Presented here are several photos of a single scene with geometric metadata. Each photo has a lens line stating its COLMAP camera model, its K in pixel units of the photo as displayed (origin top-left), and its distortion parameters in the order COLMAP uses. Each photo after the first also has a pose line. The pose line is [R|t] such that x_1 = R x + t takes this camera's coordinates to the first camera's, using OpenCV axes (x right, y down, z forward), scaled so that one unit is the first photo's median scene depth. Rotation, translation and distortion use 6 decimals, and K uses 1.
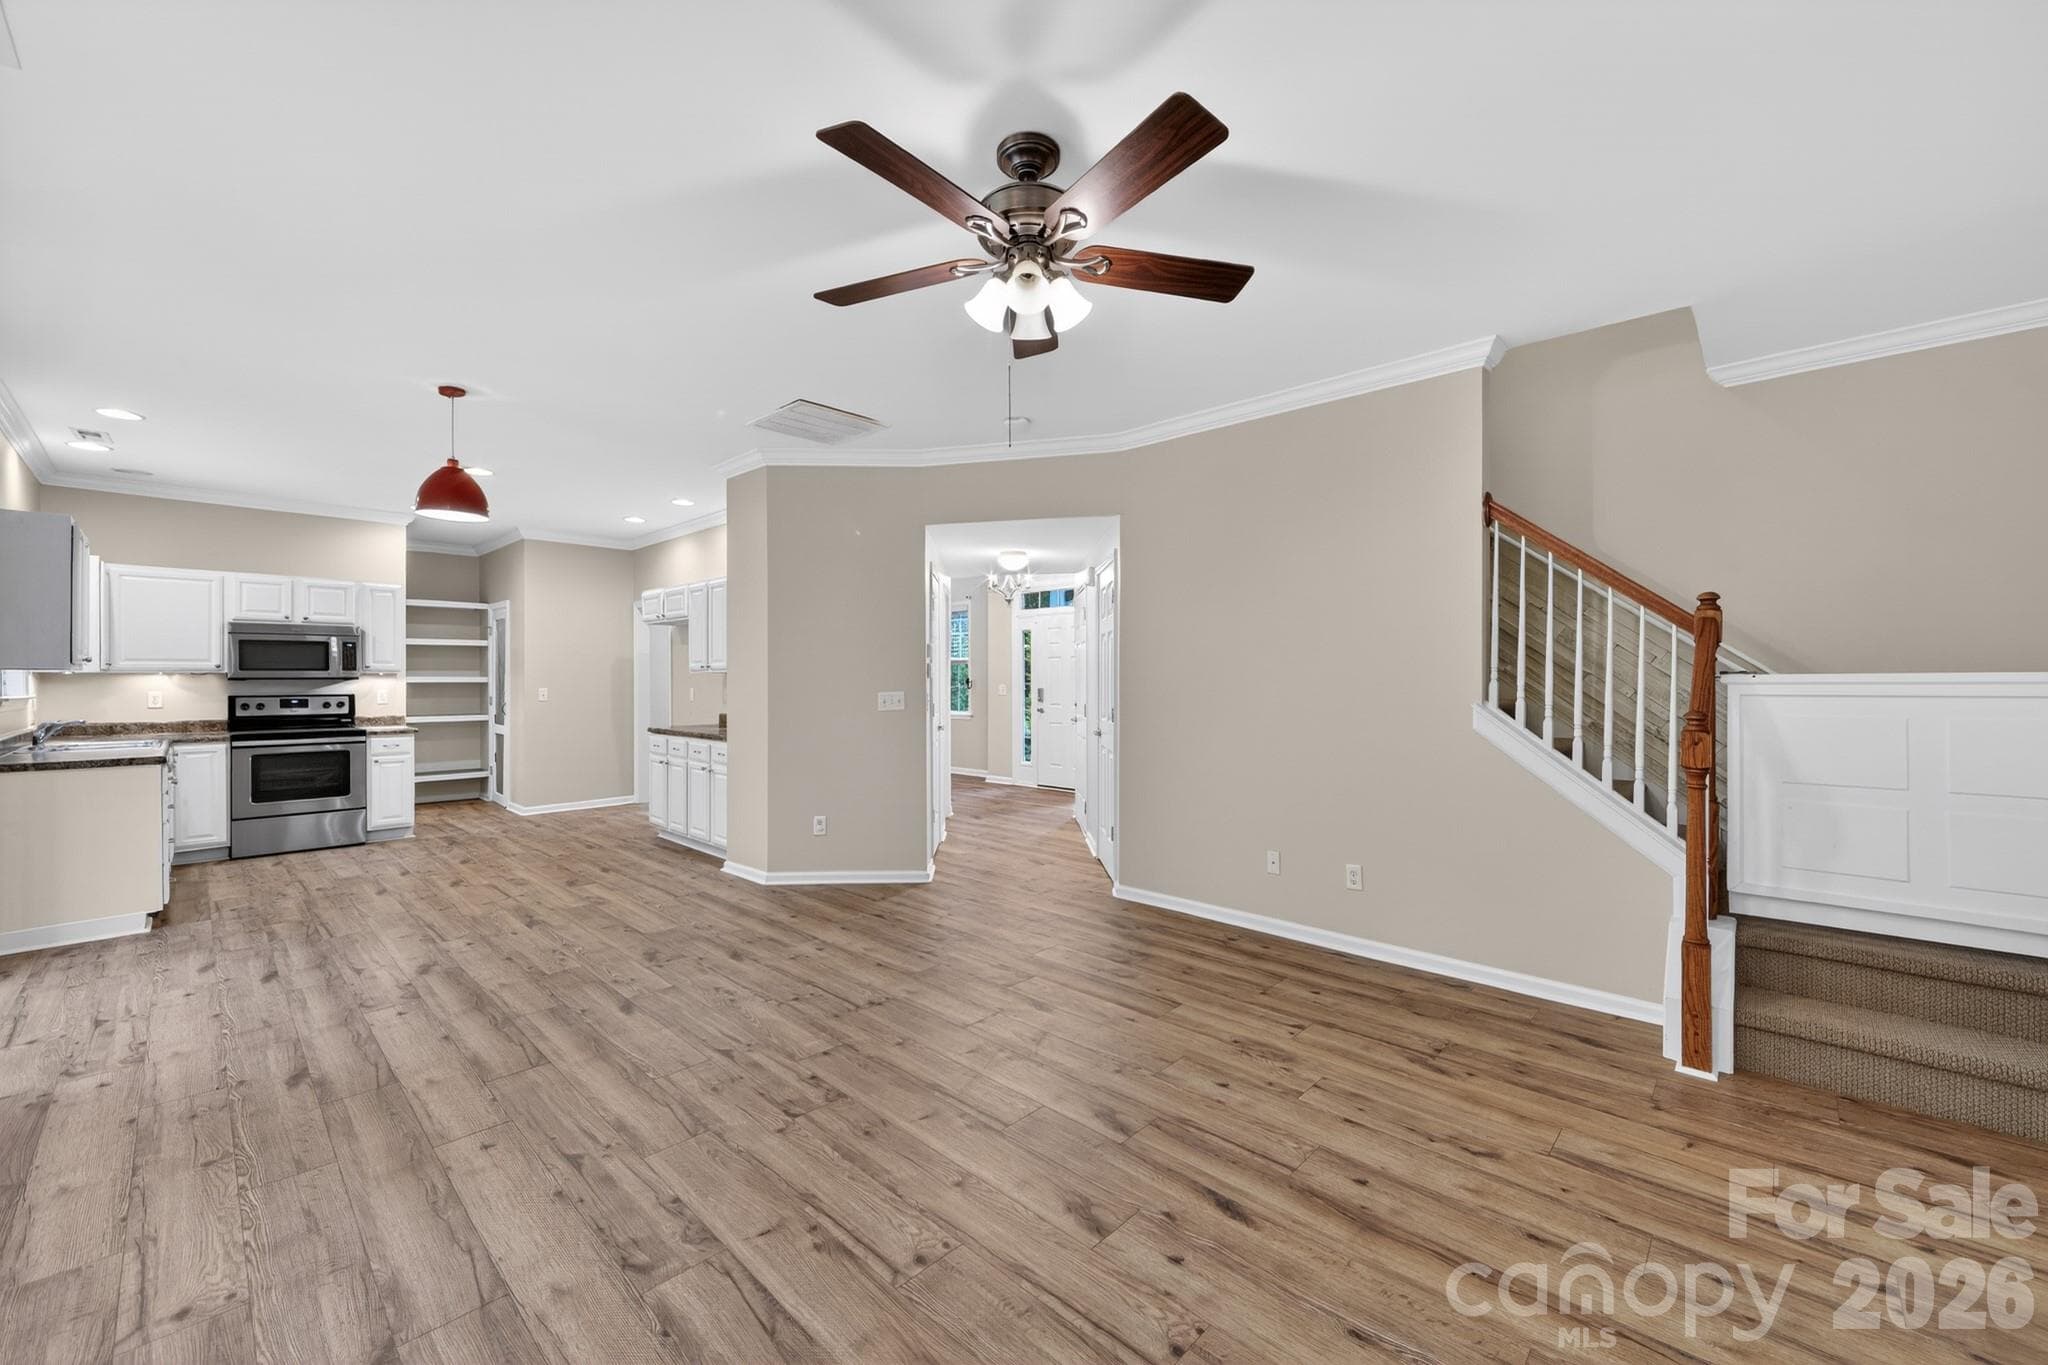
lens RADIAL K [[800.6, 0, 1027.8], [0, 800.6, 677.1], [0, 0, 1]] dist [-0.001647, 0.000217]
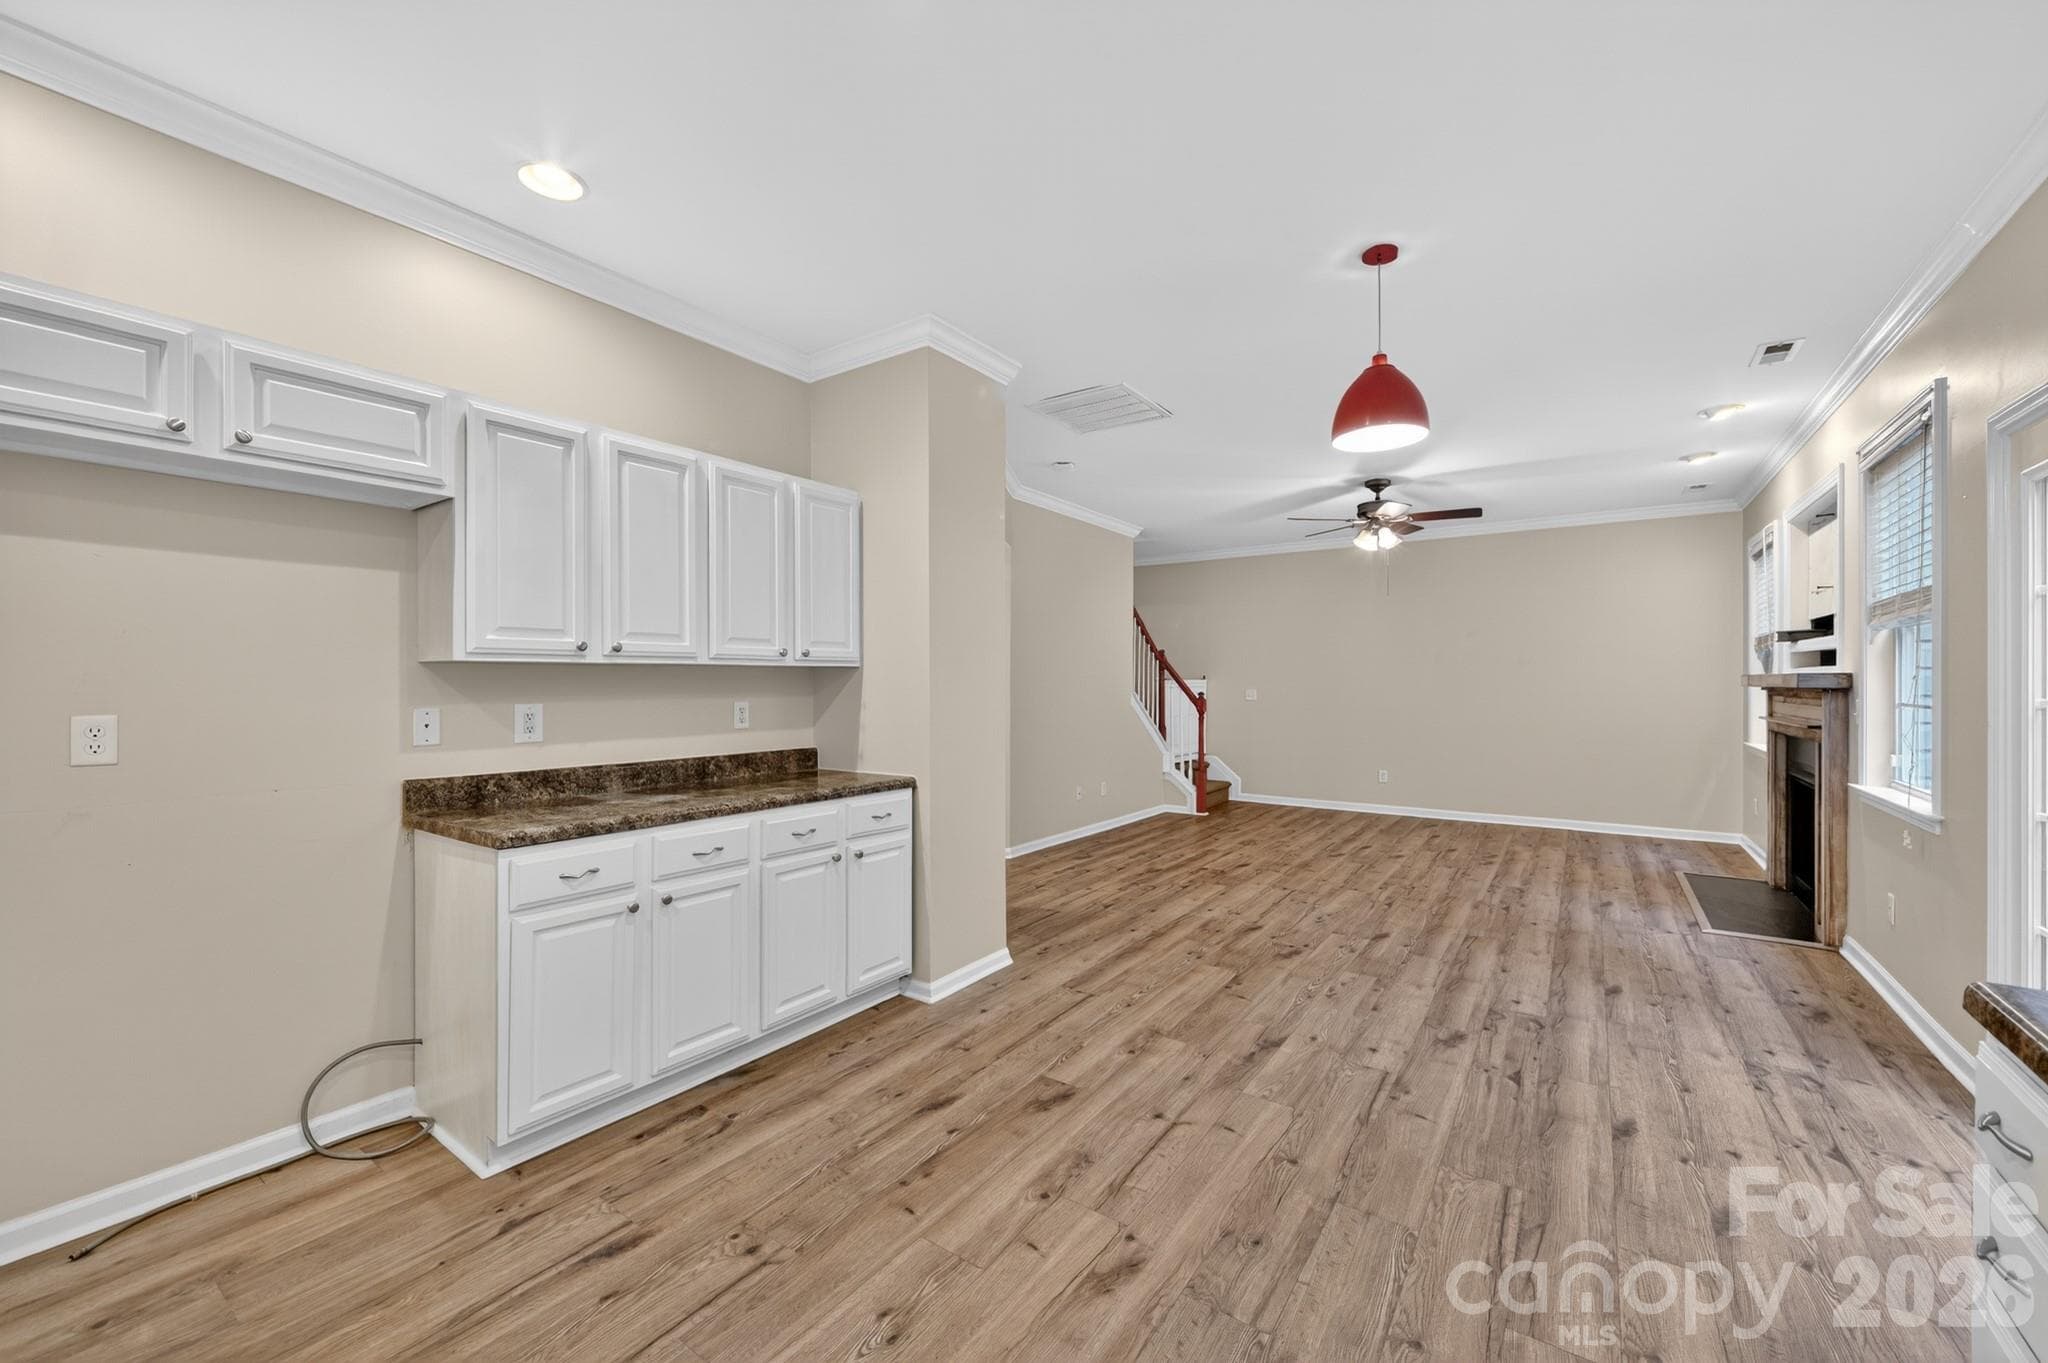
lens RADIAL K [[804.9, 0, 1030.5], [0, 804.9, 680.3], [0, 0, 1]] dist [-0.001105, -0.000261]
pose [[-0.153172, 0.003468, 0.988194, -1.526171], [-0.003109, 0.999987, -0.003991, 0.007326], [-0.988195, -0.003683, -0.153159, 1.583353]]
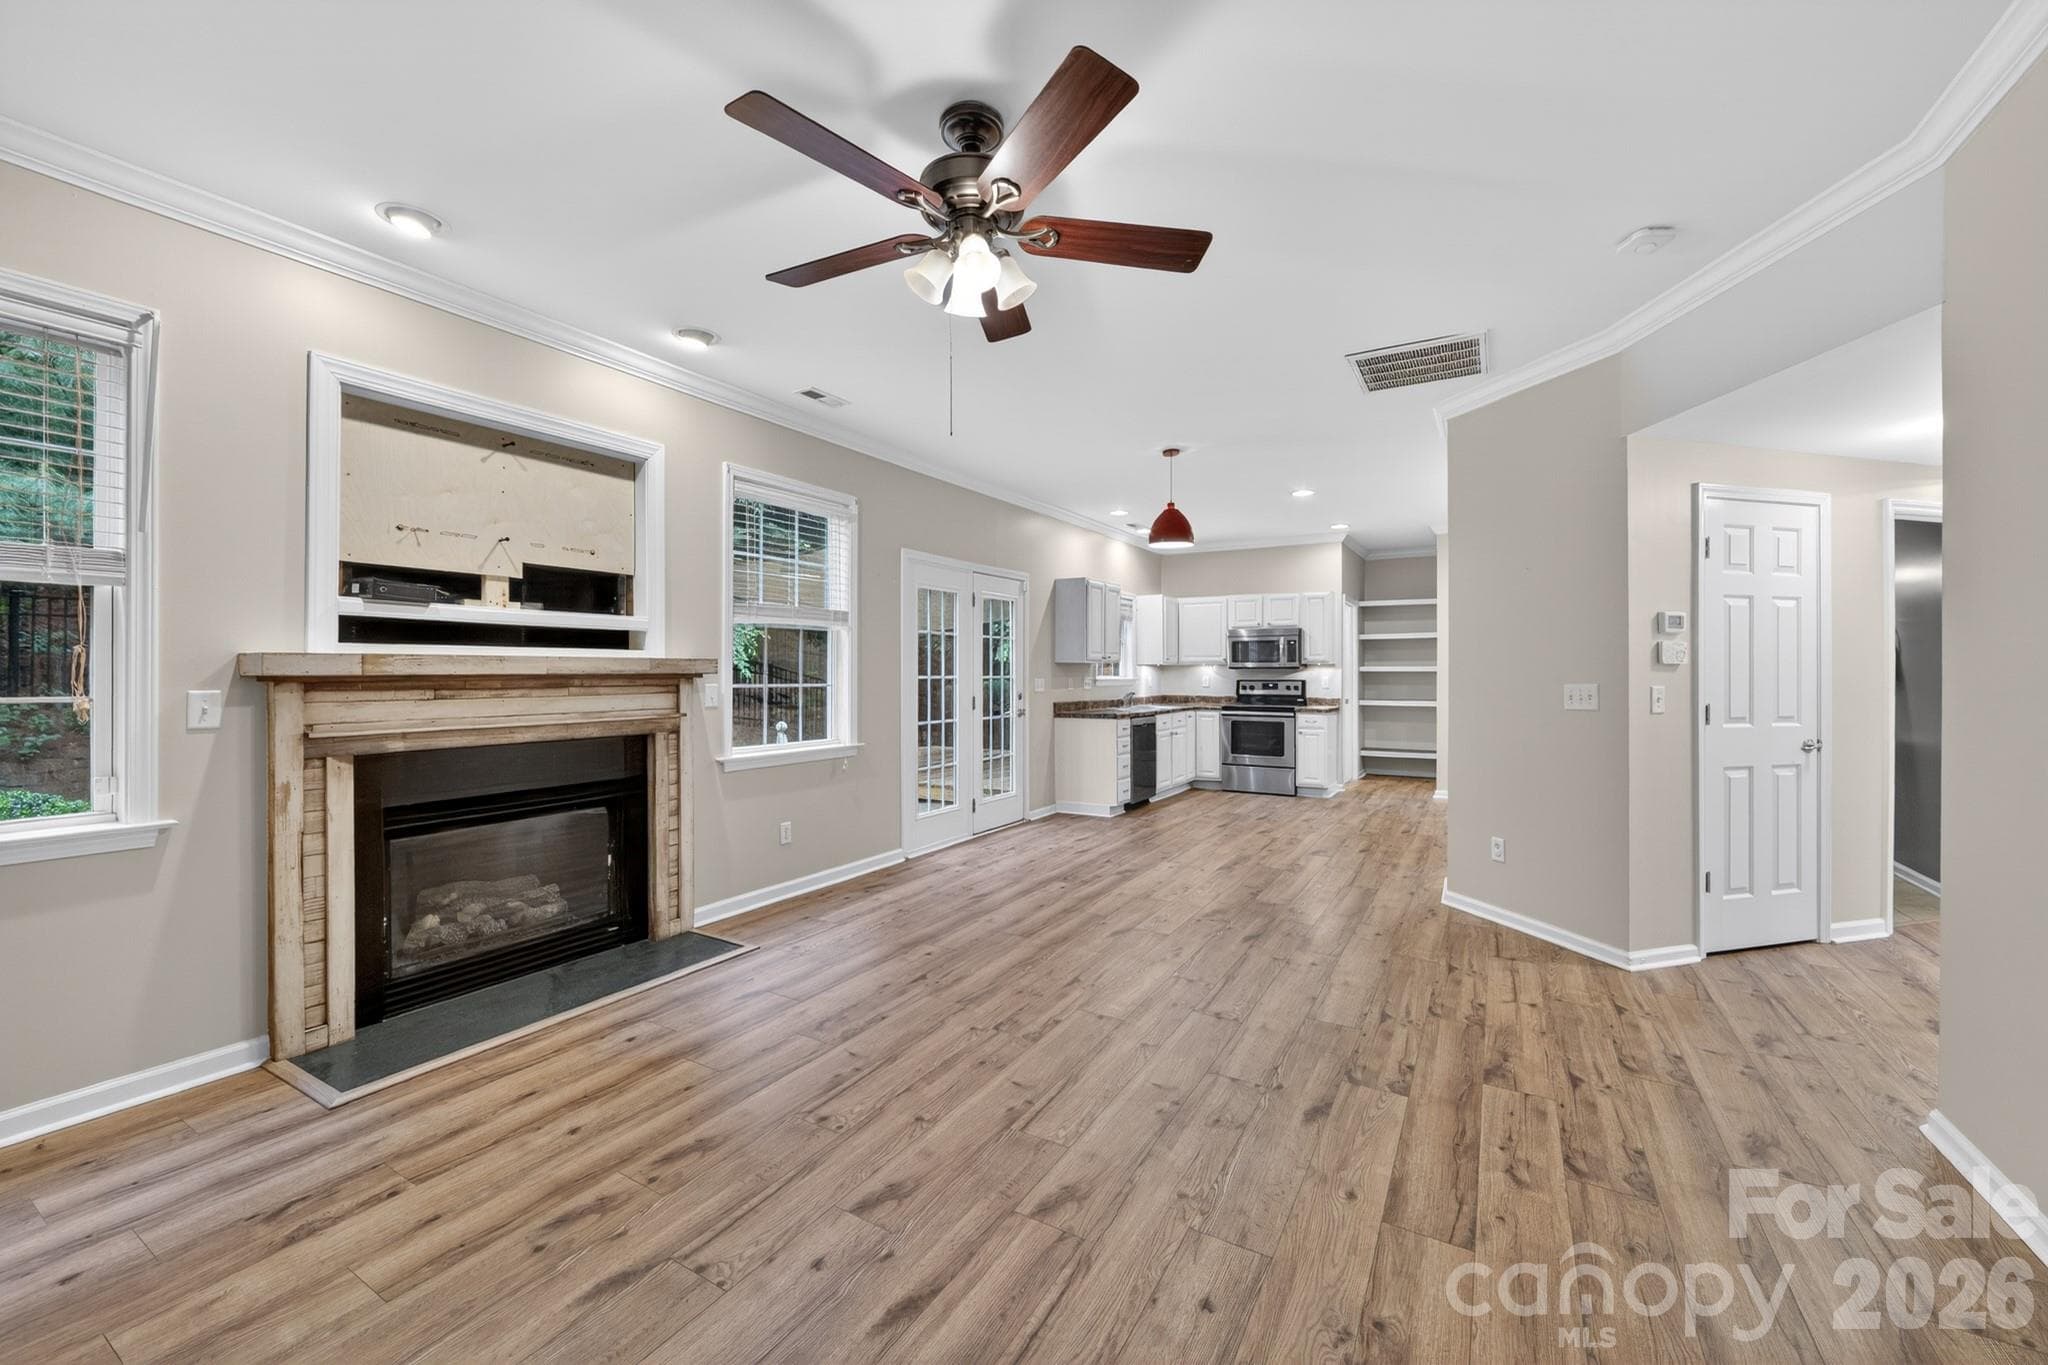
lens RADIAL K [[800.6, 0, 1027.8], [0, 800.6, 677.1], [0, 0, 1]] dist [-0.001647, 0.000217]
pose [[0.225478, 0.008625, -0.974210, 0.601528], [0.002771, 0.999951, 0.009494, 0.005798], [0.974244, -0.004840, 0.225443, 0.527743]]
